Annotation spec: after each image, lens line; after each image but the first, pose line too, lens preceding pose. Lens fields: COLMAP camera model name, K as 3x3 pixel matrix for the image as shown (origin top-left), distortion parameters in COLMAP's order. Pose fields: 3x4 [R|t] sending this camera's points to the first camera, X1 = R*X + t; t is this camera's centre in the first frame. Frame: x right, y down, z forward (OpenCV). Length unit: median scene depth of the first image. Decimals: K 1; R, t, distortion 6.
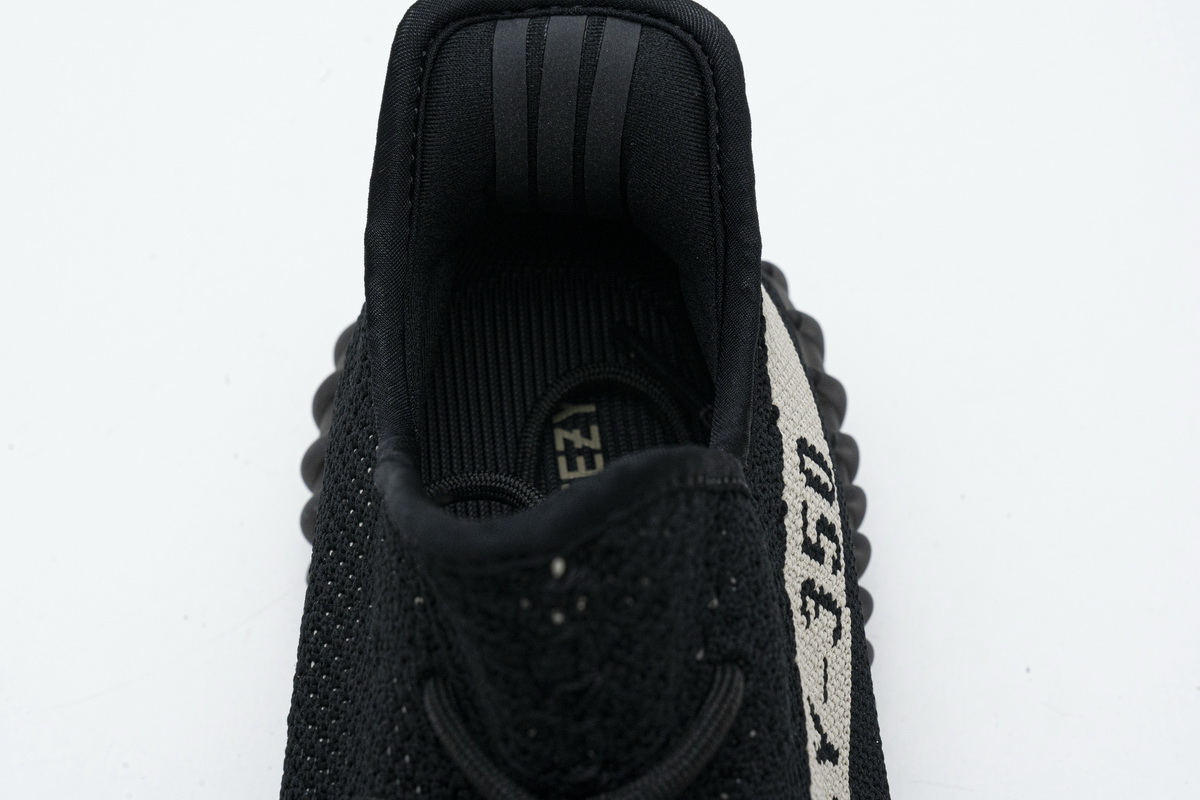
lens RADIAL K [[2480.2, 0, 600.0], [0, 2480.2, 400.0], [0, 0, 1]] dist [0.020890, 0.067989]
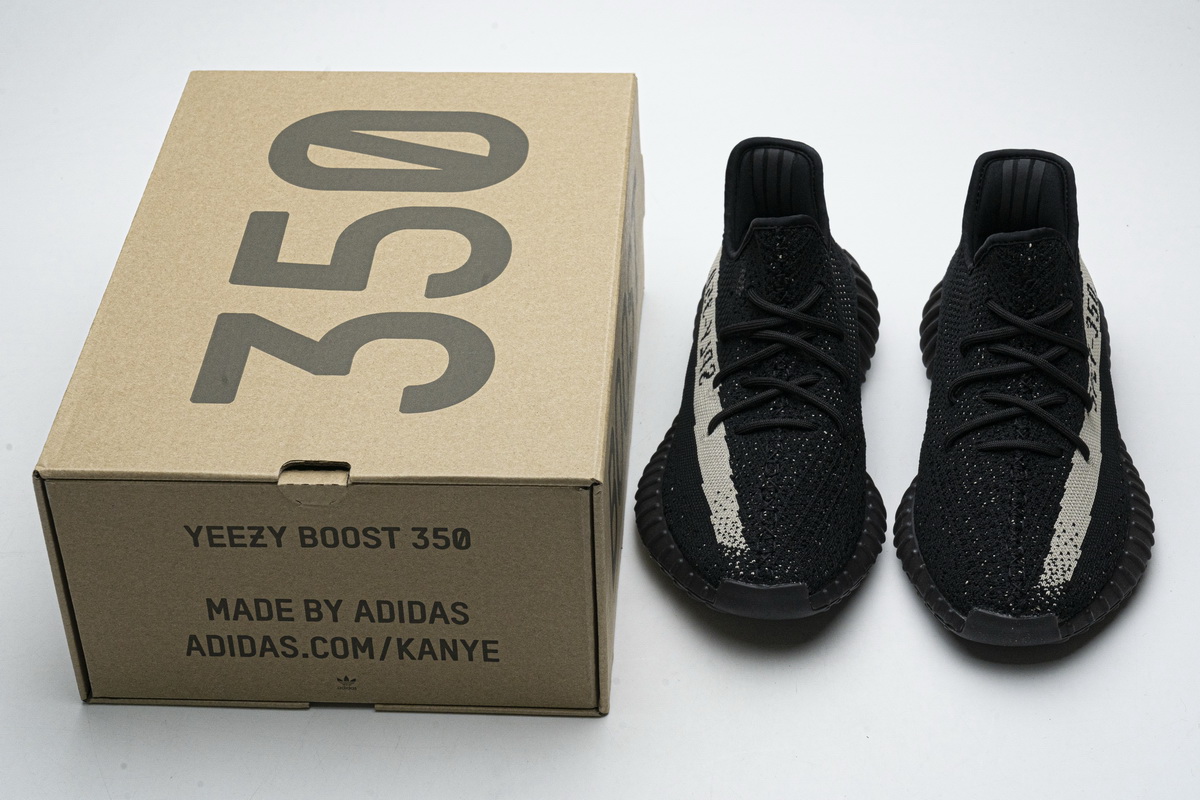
lens RADIAL K [[2375.4, 0, 600.0], [0, 2375.4, 400.0], [0, 0, 1]] dist [-0.006428, 0.317546]
pose [[0.991023, 0.049658, -0.124125, -0.196234], [-0.080339, 0.963321, -0.256042, 1.222898], [0.106858, 0.263716, 0.958663, -2.492933]]
